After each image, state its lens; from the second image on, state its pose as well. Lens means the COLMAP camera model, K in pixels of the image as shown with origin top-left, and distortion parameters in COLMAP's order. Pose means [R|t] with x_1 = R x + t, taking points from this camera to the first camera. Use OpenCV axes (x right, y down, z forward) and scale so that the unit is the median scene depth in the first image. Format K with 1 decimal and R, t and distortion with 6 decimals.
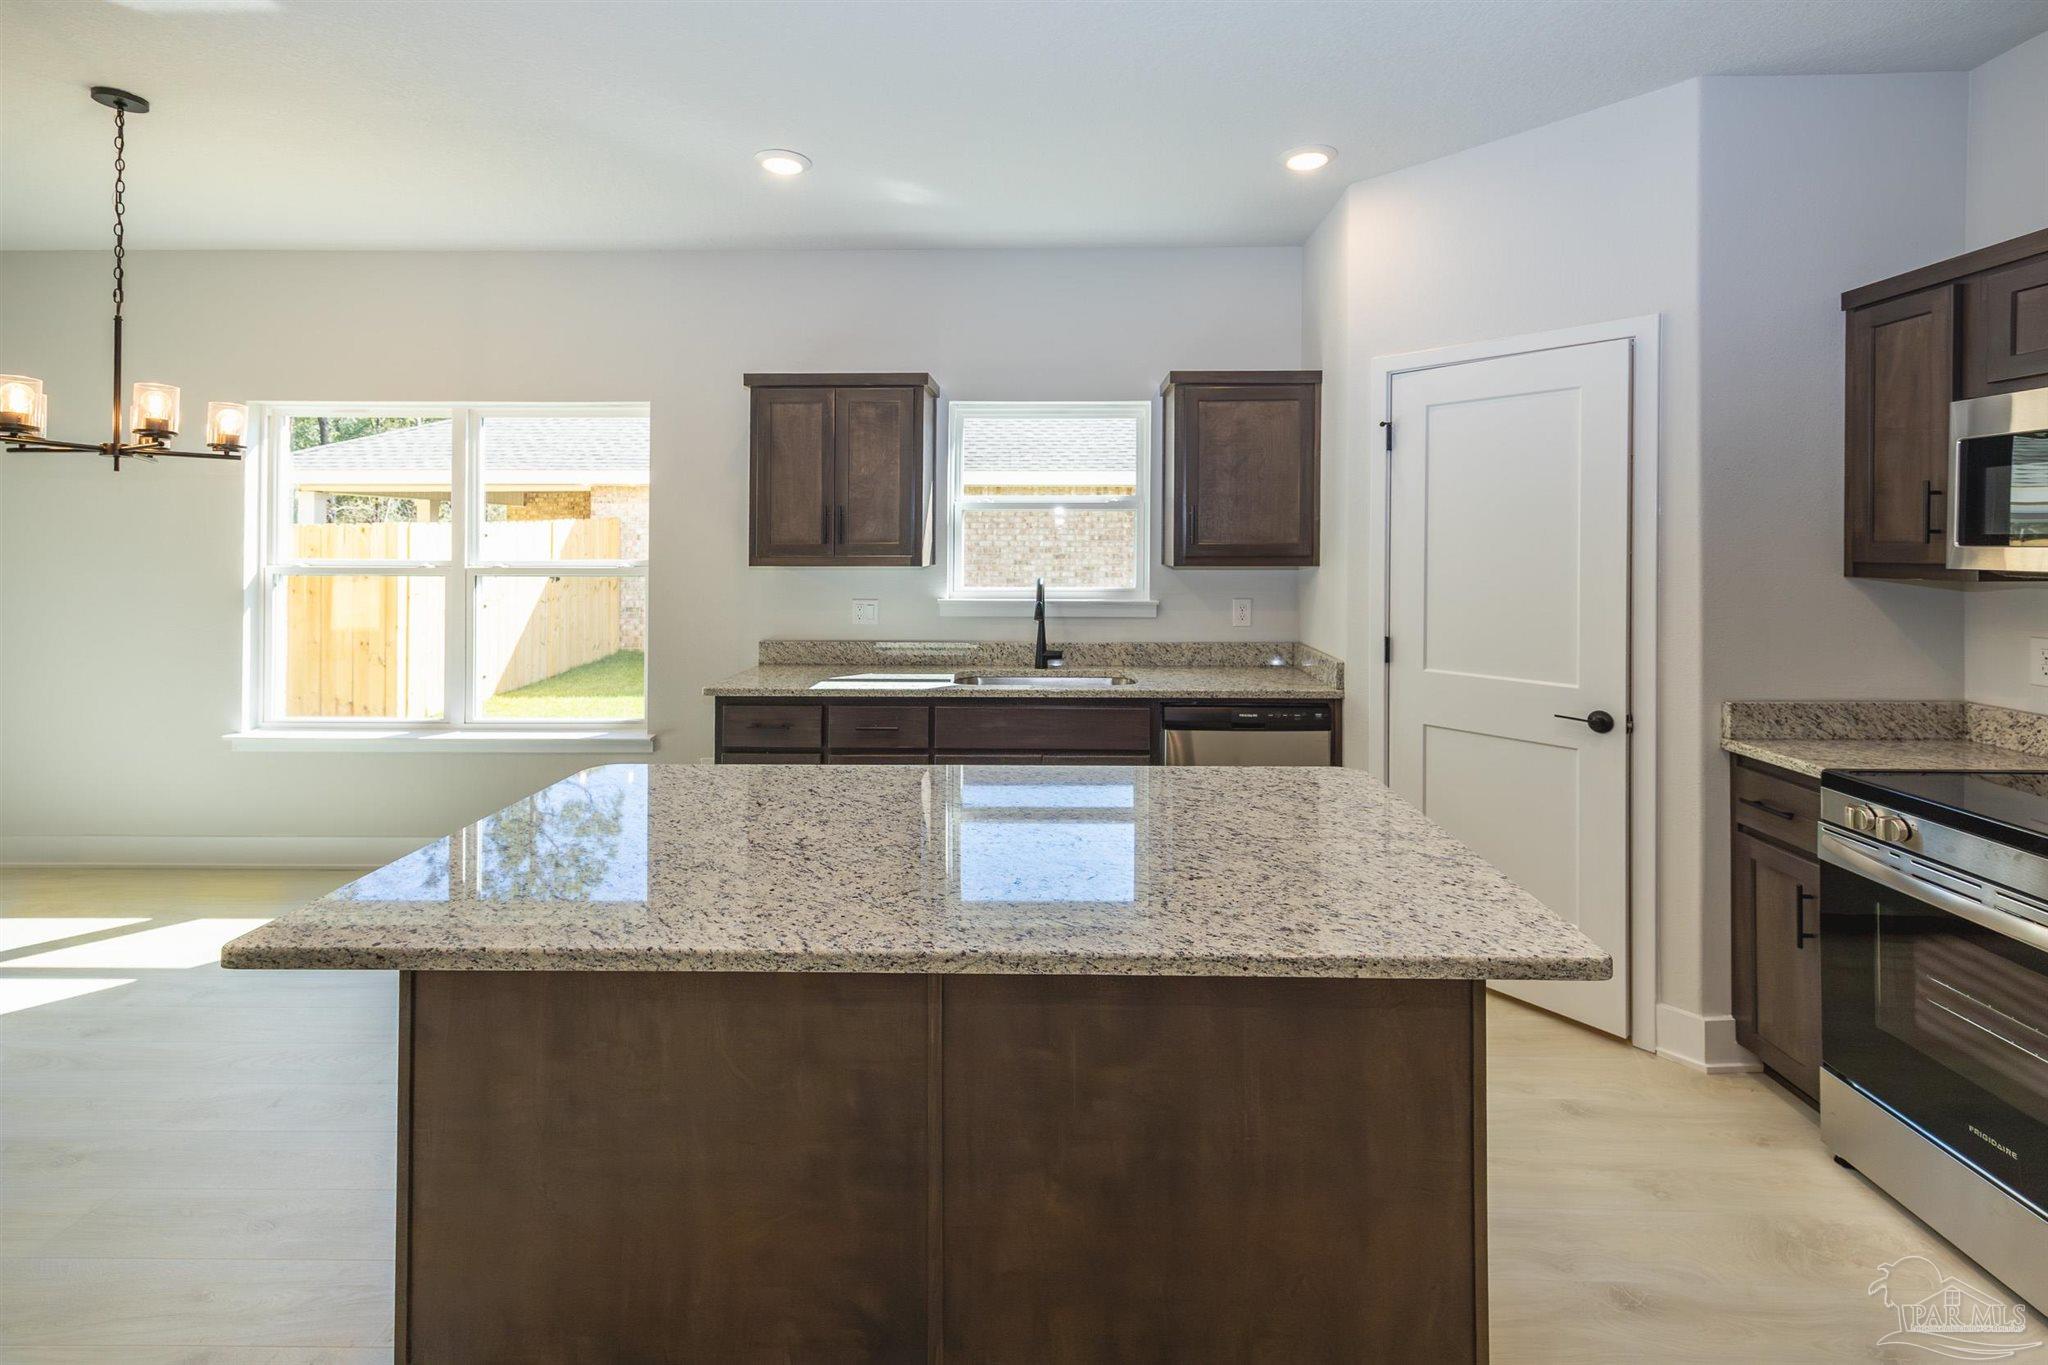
lens RADIAL K [[870.7, 0, 978.1], [0, 870.7, 561.5], [0, 0, 1]] dist [0.009924, -0.001189]
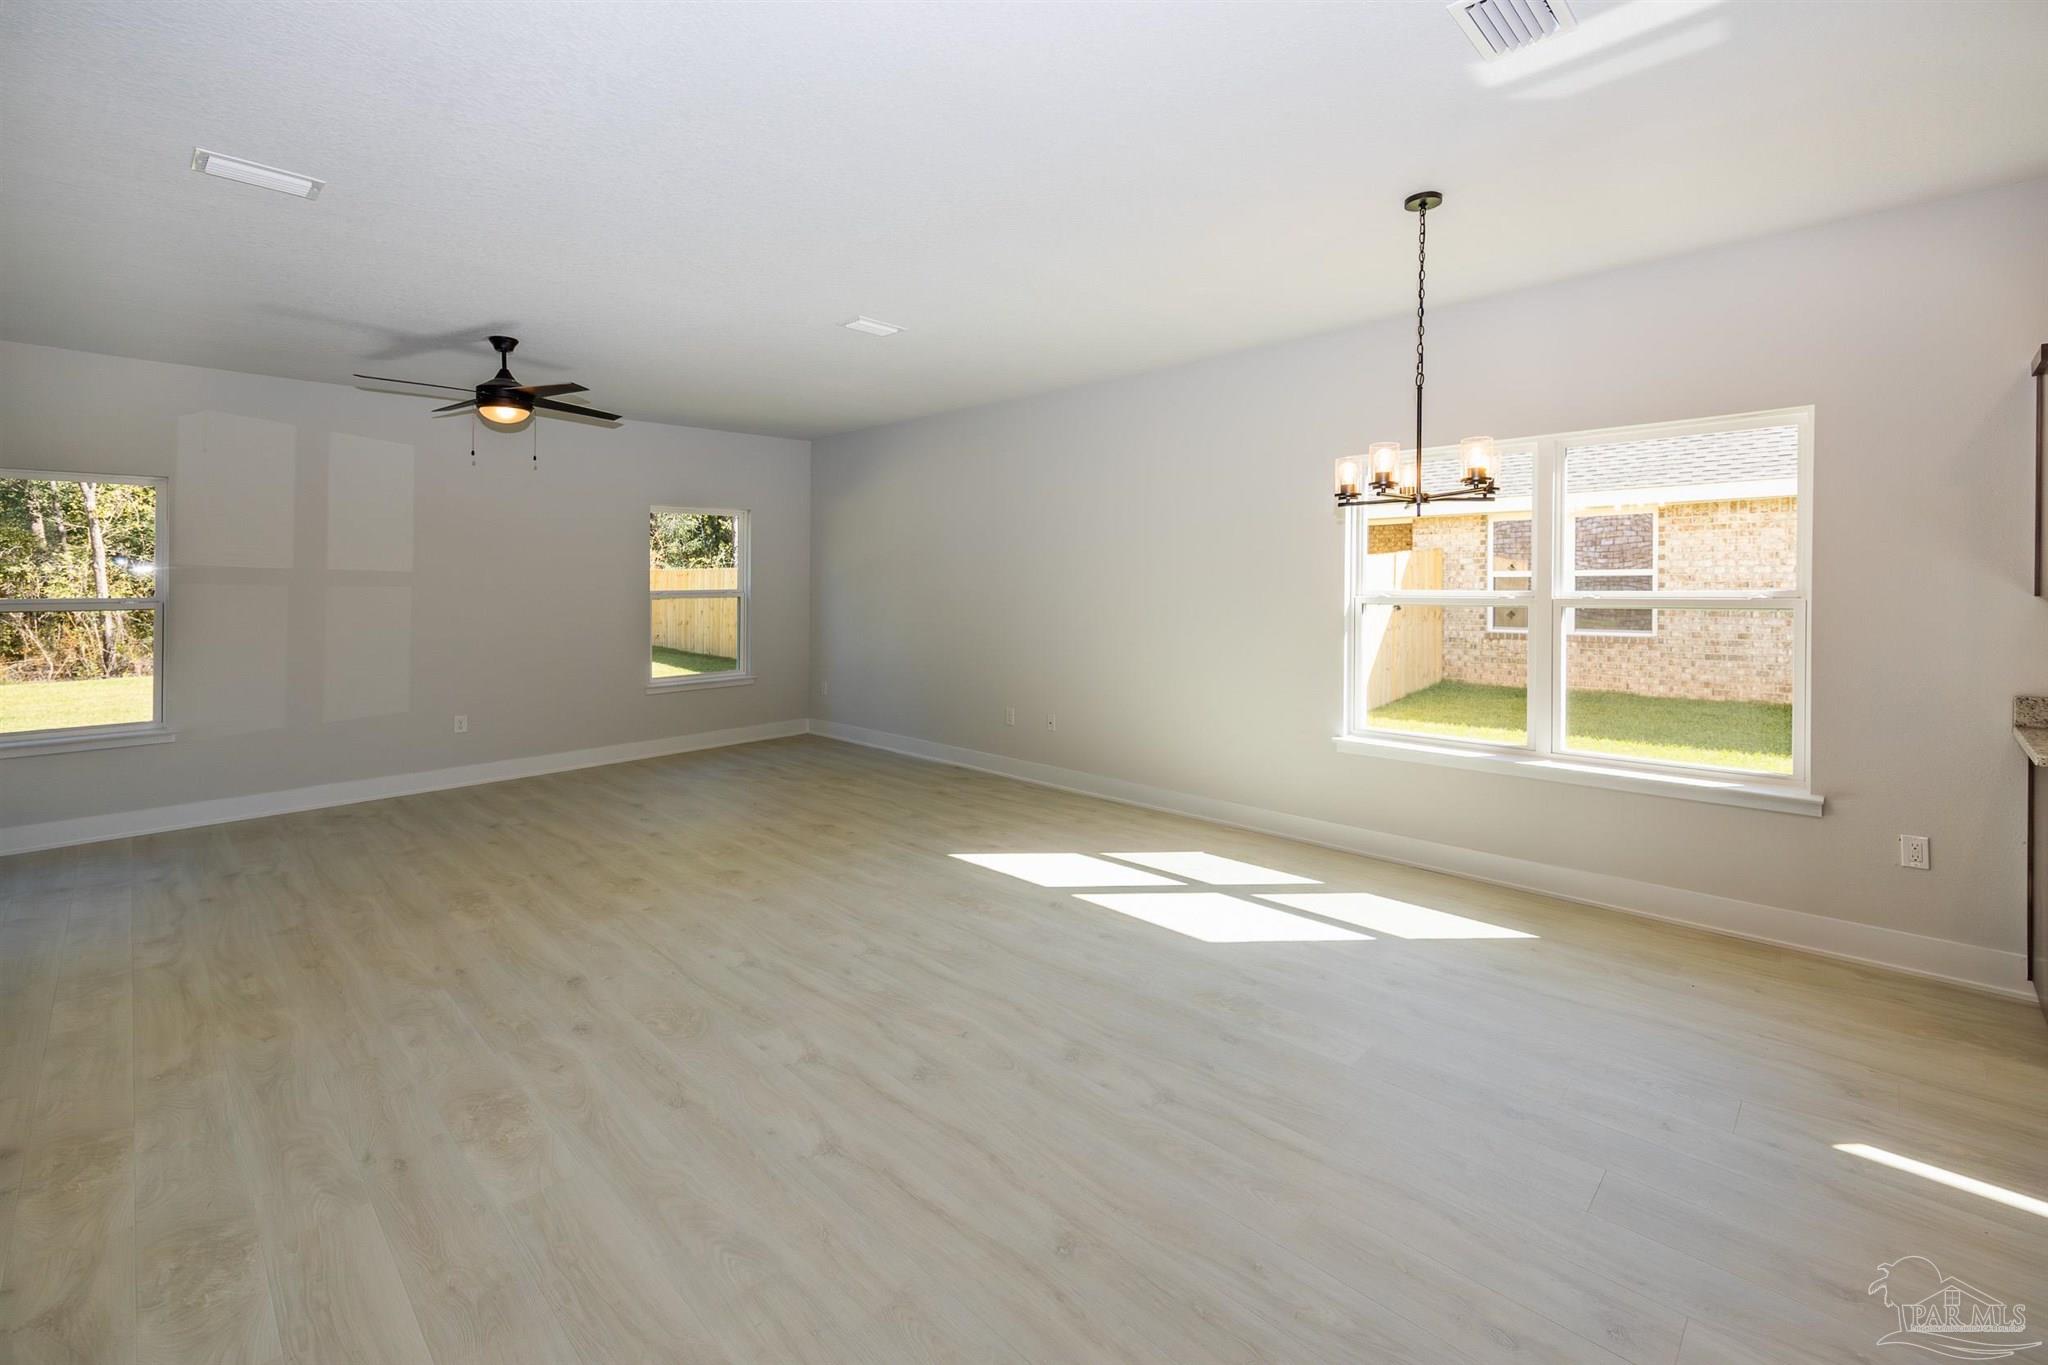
lens RADIAL K [[870.7, 0, 1113.6], [0, 870.7, 586.2], [0, 0, 1]] dist [0.009924, -0.001189]
pose [[0.746925, -0.004998, -0.664890, -0.296308], [0.000952, 0.999979, -0.006446, -0.000651], [0.664908, 0.004182, 0.746914, -0.087223]]
